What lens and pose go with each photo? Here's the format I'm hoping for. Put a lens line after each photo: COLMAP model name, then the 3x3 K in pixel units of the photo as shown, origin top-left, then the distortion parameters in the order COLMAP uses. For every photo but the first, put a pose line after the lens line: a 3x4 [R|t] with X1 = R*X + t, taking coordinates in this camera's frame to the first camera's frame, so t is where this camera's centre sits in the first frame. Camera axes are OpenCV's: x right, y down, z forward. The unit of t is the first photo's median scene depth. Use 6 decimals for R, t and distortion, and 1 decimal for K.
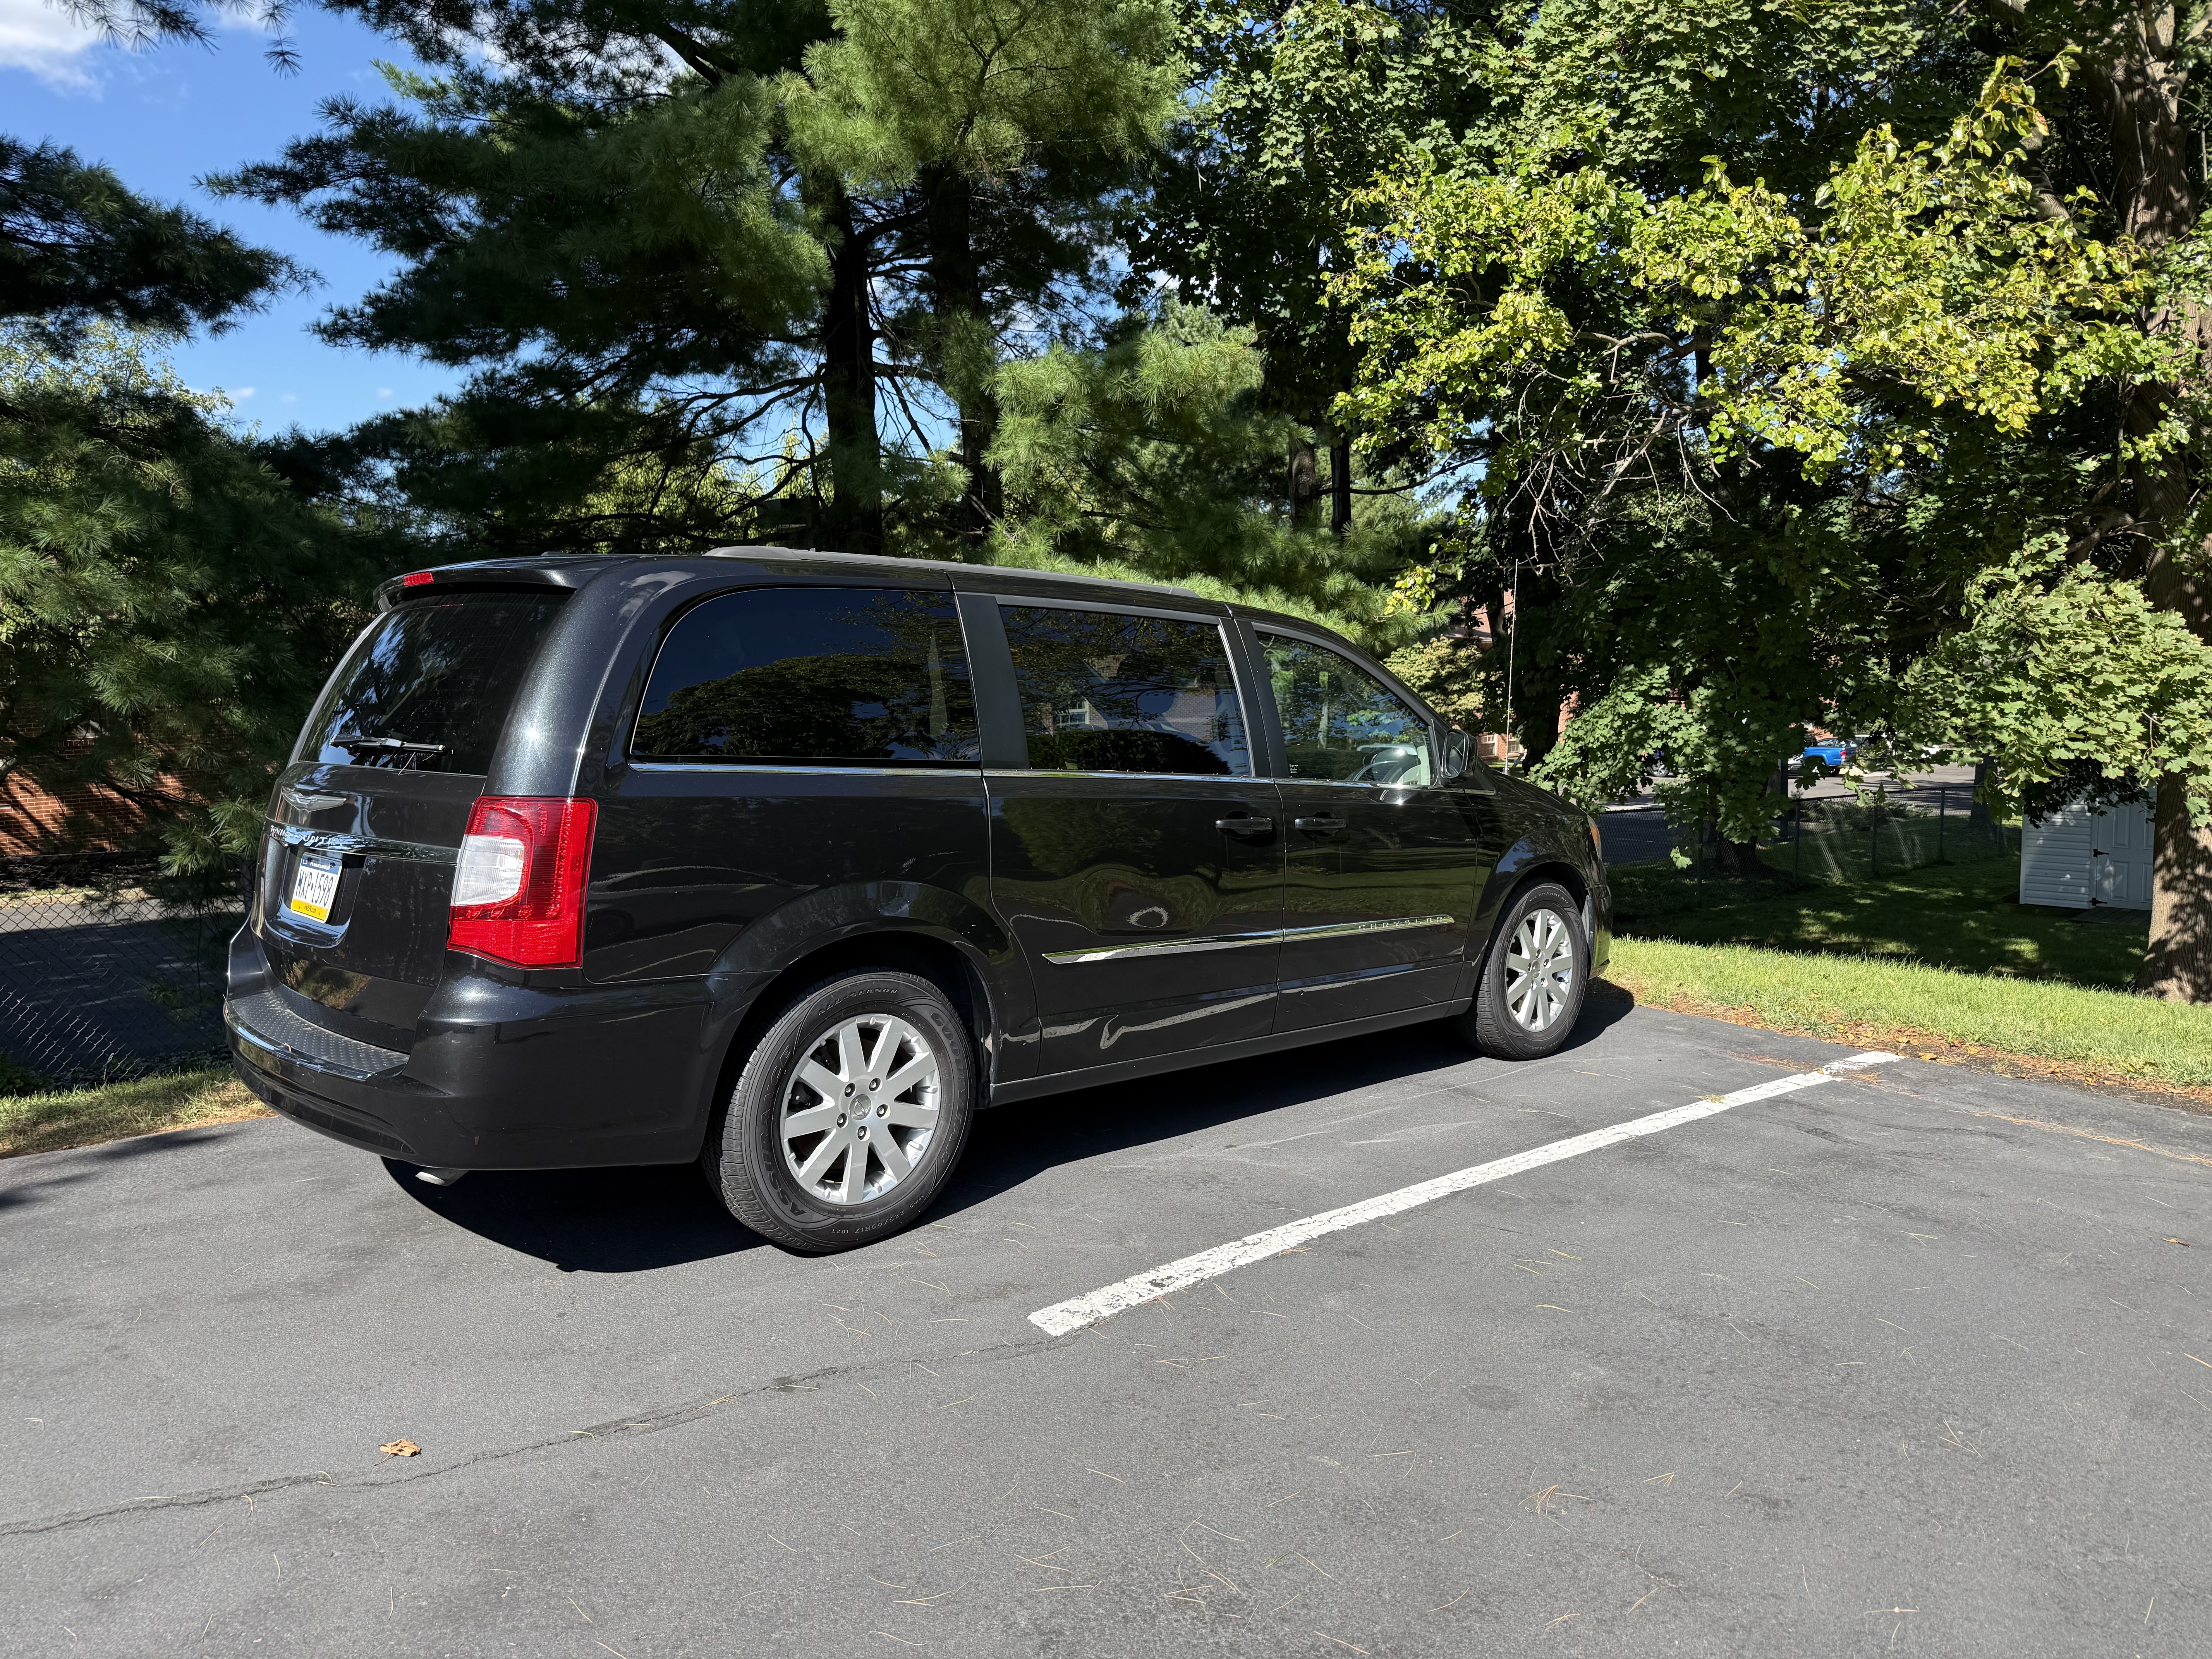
lens RADIAL K [[1561.3, 0, 1102.5], [0, 1561.3, 778.7], [0, 0, 1]] dist [0.052108, -0.055227]
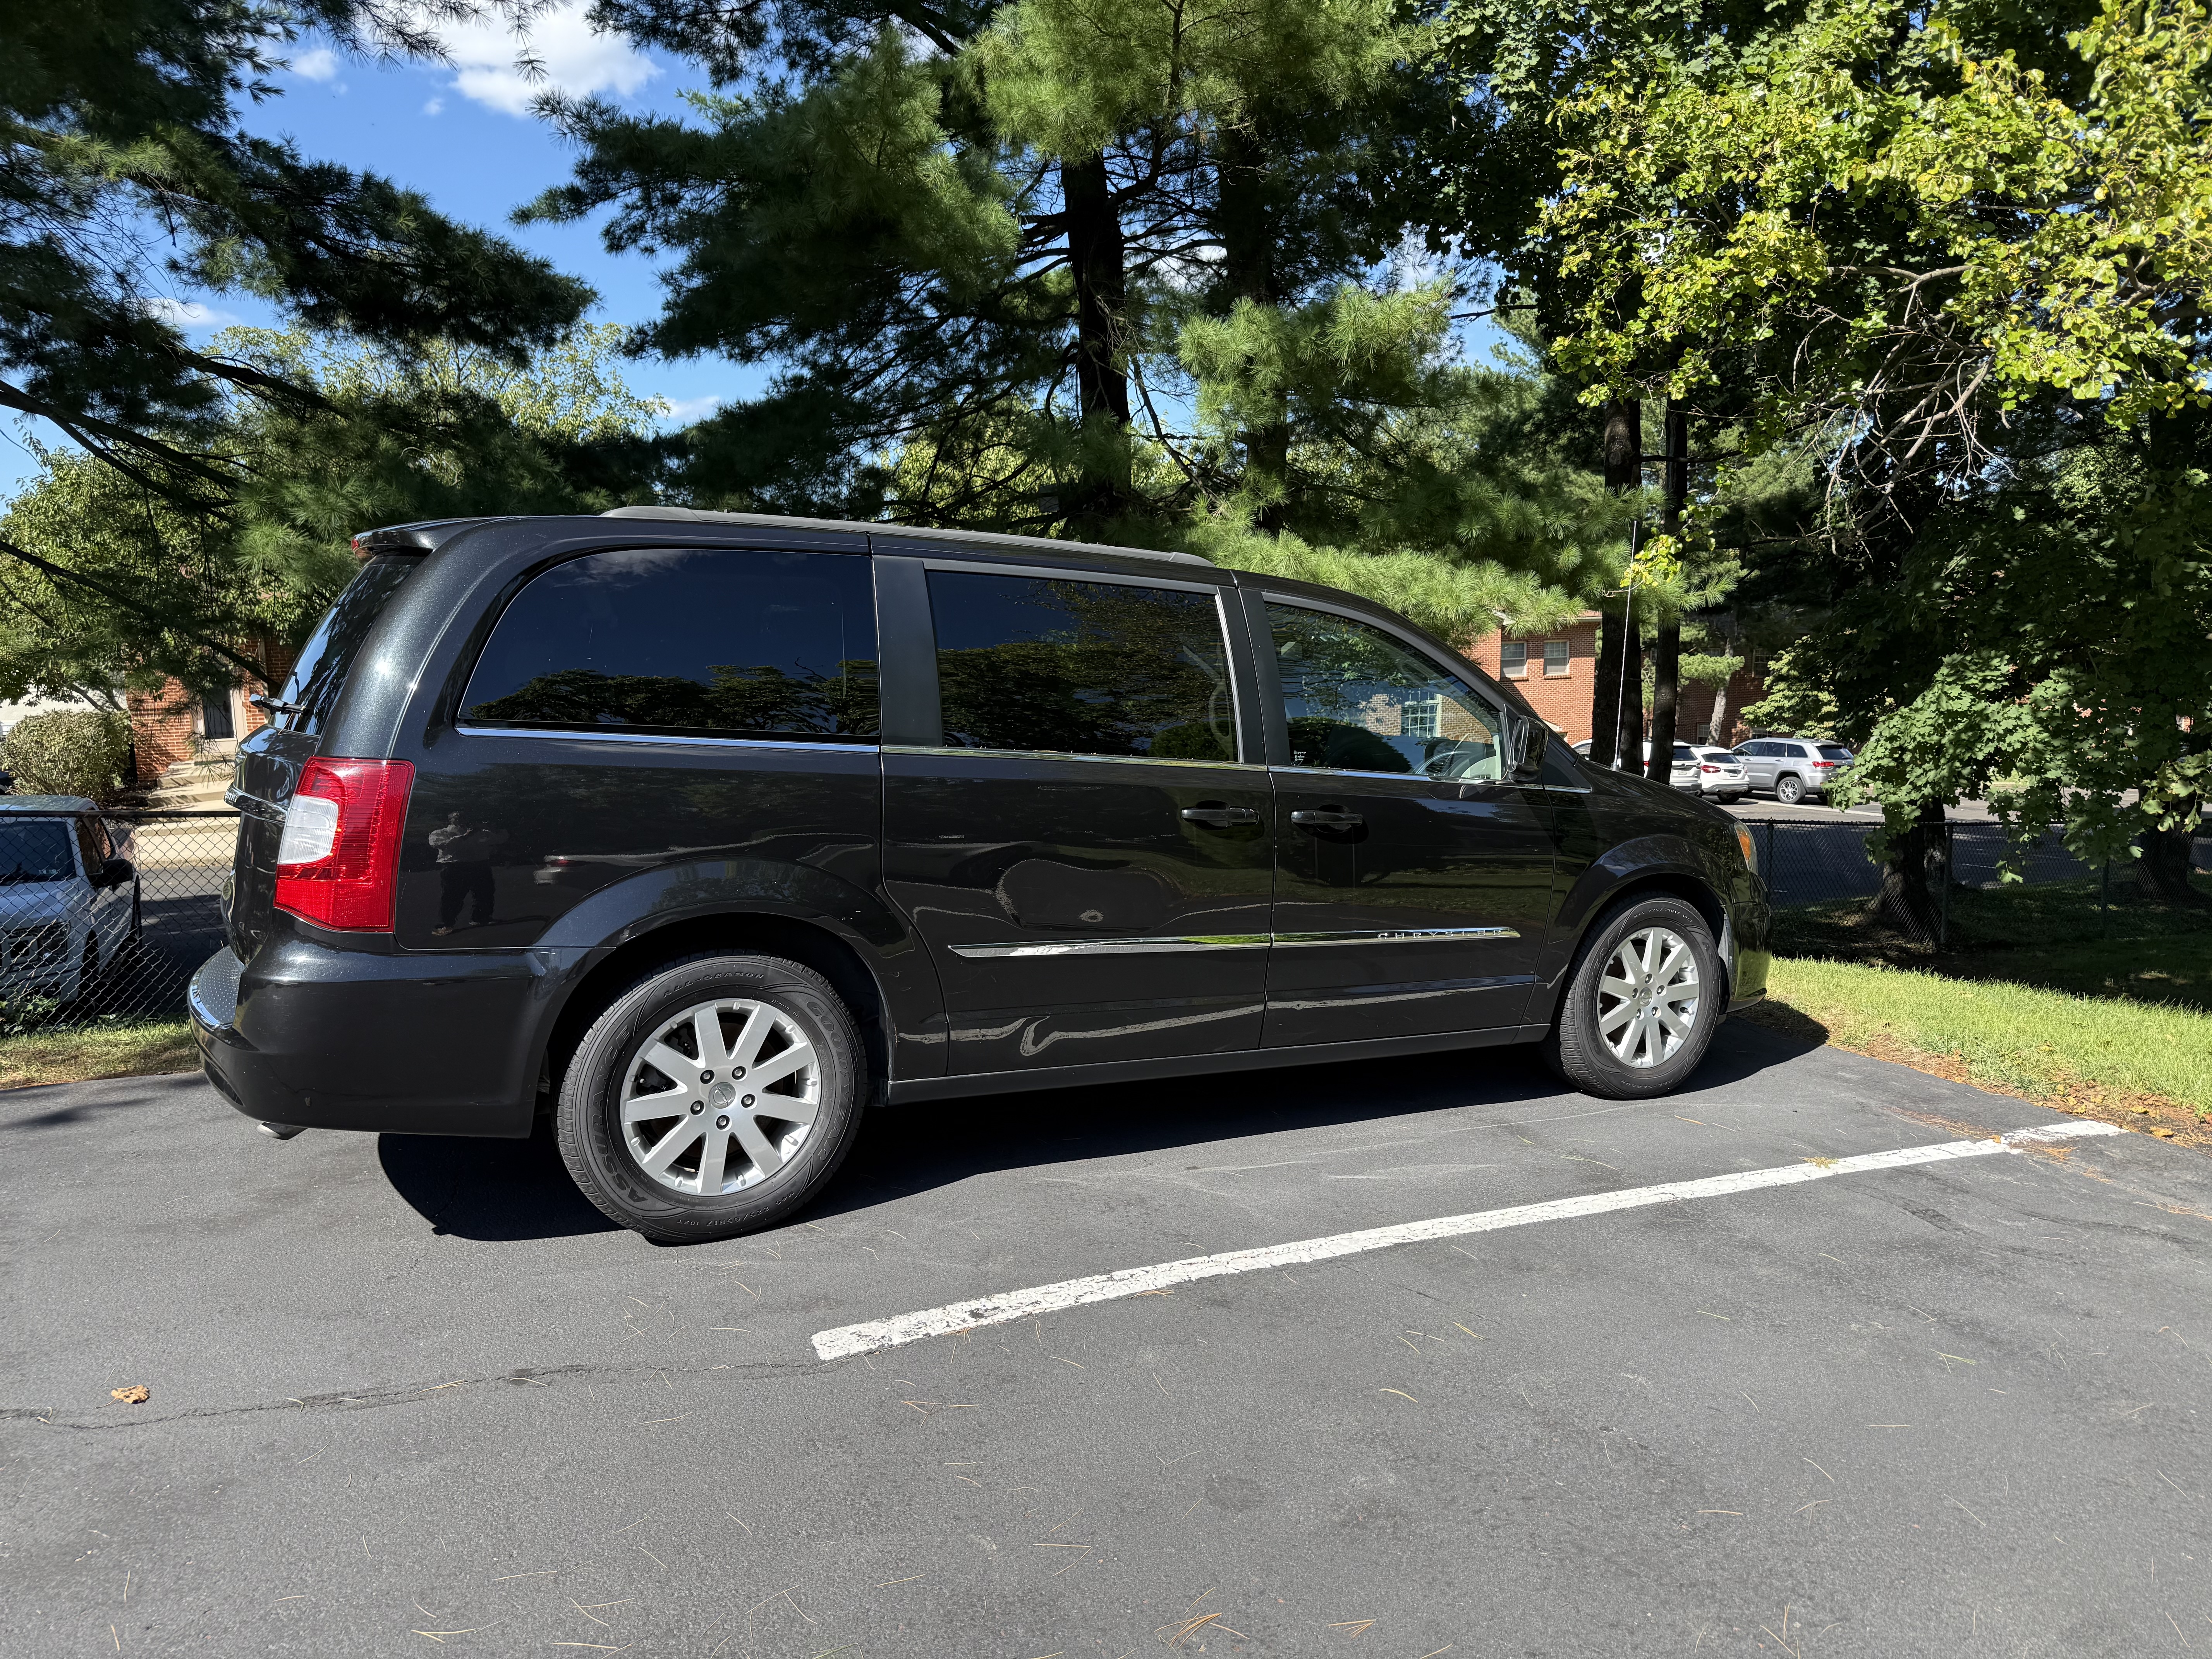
lens RADIAL K [[1547.3, 0, 1106.0], [0, 1547.3, 829.5], [0, 0, 1]] dist [0.028189, -0.027781]
pose [[0.968488, 0.035286, -0.246549, 0.303777], [-0.026065, 0.998837, 0.040566, 0.003548], [0.247693, -0.032861, 0.968281, 0.151467]]
